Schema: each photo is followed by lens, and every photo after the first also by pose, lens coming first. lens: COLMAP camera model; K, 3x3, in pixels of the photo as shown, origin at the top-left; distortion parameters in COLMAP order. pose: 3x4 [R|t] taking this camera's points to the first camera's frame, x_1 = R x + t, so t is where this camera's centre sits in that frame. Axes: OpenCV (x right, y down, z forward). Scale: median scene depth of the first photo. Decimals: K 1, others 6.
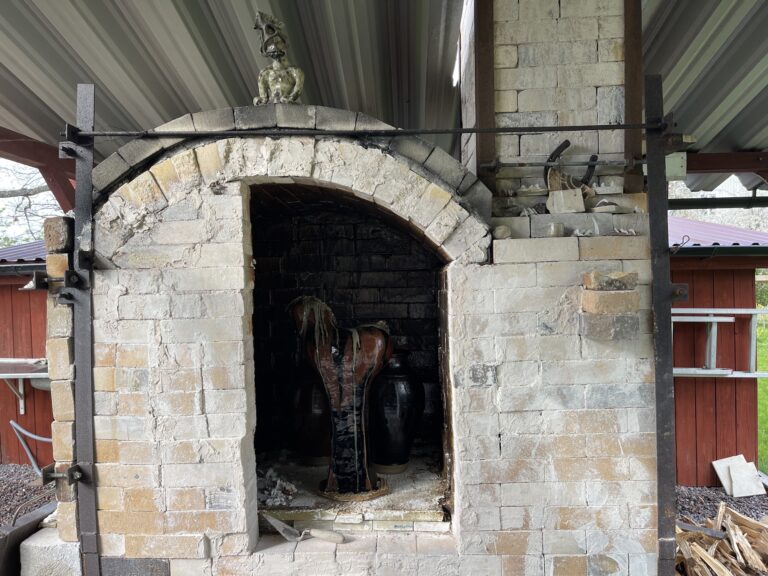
lens RADIAL K [[537.9, 0, 384.0], [0, 537.9, 288.0], [0, 0, 1]] dist [-0.004964, -0.003374]
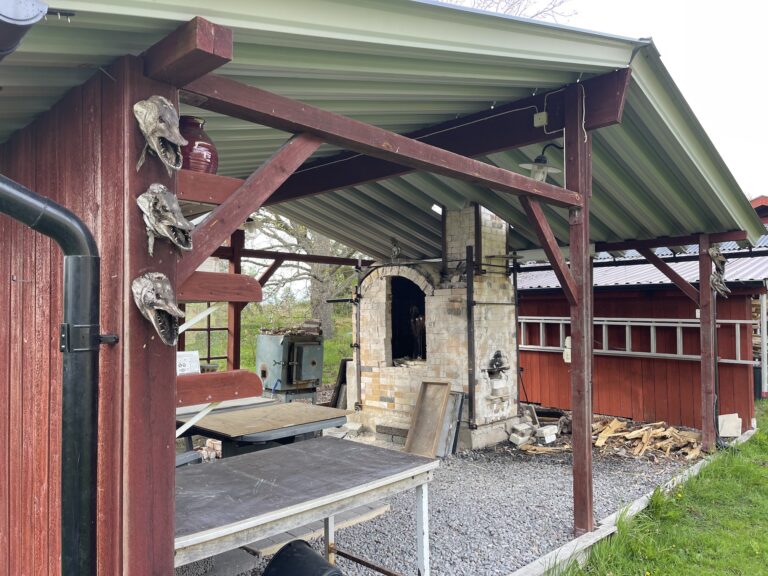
lens RADIAL K [[571.5, 0, 384.0], [0, 571.5, 288.0], [0, 0, 1]] dist [0.000437, -0.000052]
pose [[0.758555, -0.017712, -0.651368, 2.608985], [-0.016692, 0.998774, -0.046597, 0.097476], [0.651395, 0.046219, 0.757330, -2.367619]]
